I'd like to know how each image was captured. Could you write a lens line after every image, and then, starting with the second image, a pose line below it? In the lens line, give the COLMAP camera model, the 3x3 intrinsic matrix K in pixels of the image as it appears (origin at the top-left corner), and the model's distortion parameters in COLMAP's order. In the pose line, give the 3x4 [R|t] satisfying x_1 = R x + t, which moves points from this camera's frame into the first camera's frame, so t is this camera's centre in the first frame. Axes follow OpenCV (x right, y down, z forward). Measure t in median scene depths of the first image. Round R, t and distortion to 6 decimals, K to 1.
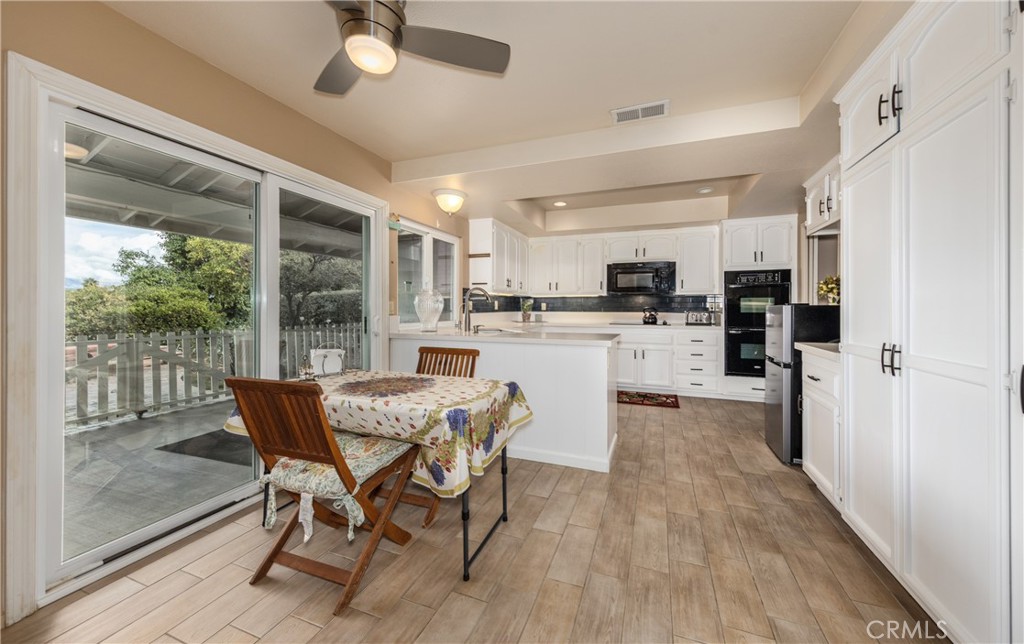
lens RADIAL K [[355.2, 0, 528.3], [0, 355.2, 306.5], [0, 0, 1]] dist [-0.000176, -0.000004]
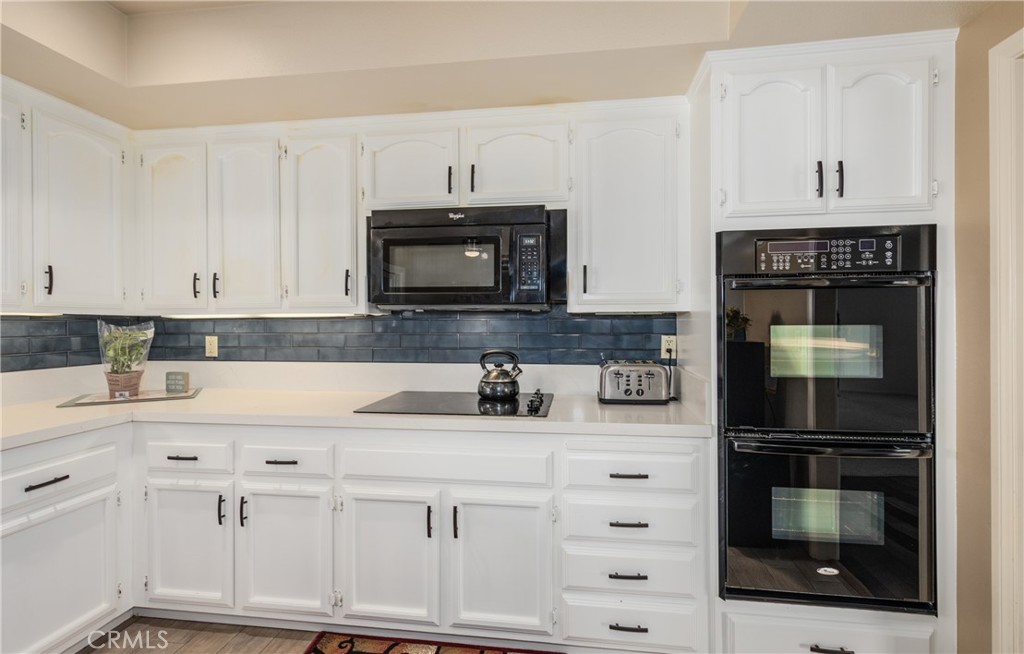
lens RADIAL K [[427.5, 0, 534.6], [0, 427.5, 322.9], [0, 0, 1]] dist [-0.000328, -0.000101]
pose [[0.974982, -0.005801, 0.222207, 0.293755], [0.005261, 0.999982, 0.003021, -0.024866], [-0.222220, -0.001777, 0.974995, 0.615864]]
